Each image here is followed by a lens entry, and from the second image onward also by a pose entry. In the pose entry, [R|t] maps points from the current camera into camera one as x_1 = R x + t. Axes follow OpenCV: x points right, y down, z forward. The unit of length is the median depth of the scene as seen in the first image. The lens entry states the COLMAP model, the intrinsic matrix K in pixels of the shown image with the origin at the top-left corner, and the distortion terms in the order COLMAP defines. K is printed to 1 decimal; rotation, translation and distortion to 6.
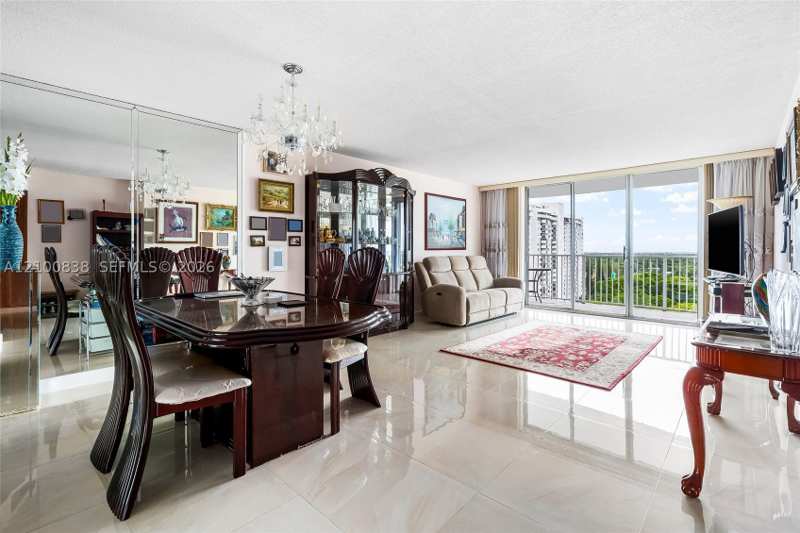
lens RADIAL K [[380.8, 0, 381.3], [0, 380.8, 252.4], [0, 0, 1]] dist [-0.000309, 0.000351]
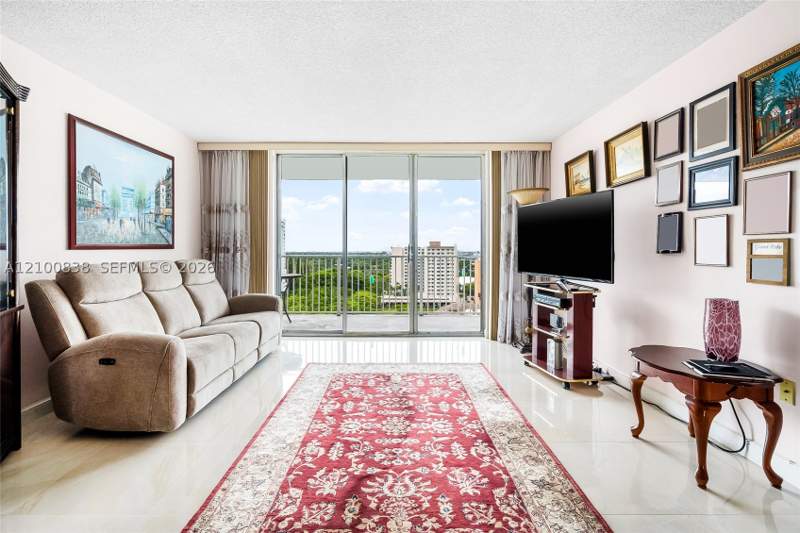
lens RADIAL K [[362.1, 0, 398.5], [0, 362.1, 248.0], [0, 0, 1]] dist [-0.000446, 0.000614]
pose [[0.691447, 0.002394, 0.722423, 0.083833], [0.004958, 0.999955, -0.008059, -0.002876], [-0.722410, 0.009154, 0.691405, 0.489127]]
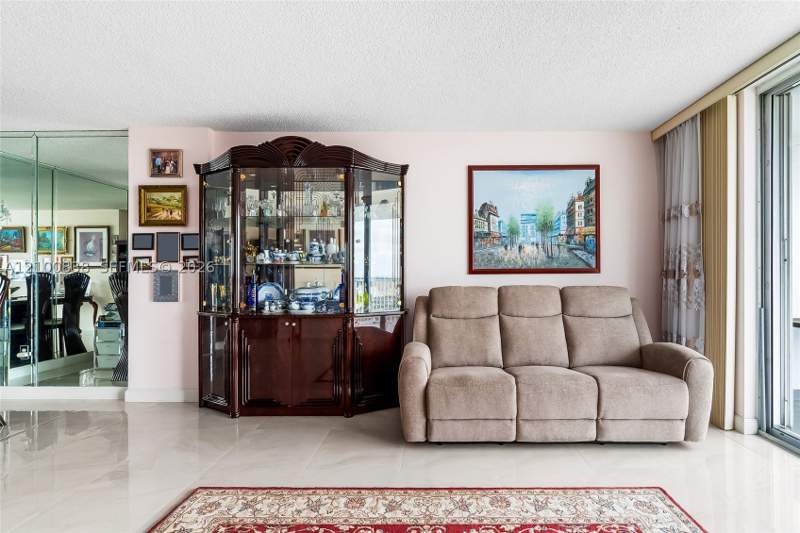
lens RADIAL K [[397.0, 0, 425.1], [0, 397.0, 271.8], [0, 0, 1]] dist [-0.001354, -0.000361]
pose [[0.698585, -0.006826, -0.715494, 0.505299], [-0.002303, 0.999928, -0.011787, -0.002755], [0.715523, 0.009882, 0.698519, 0.613219]]
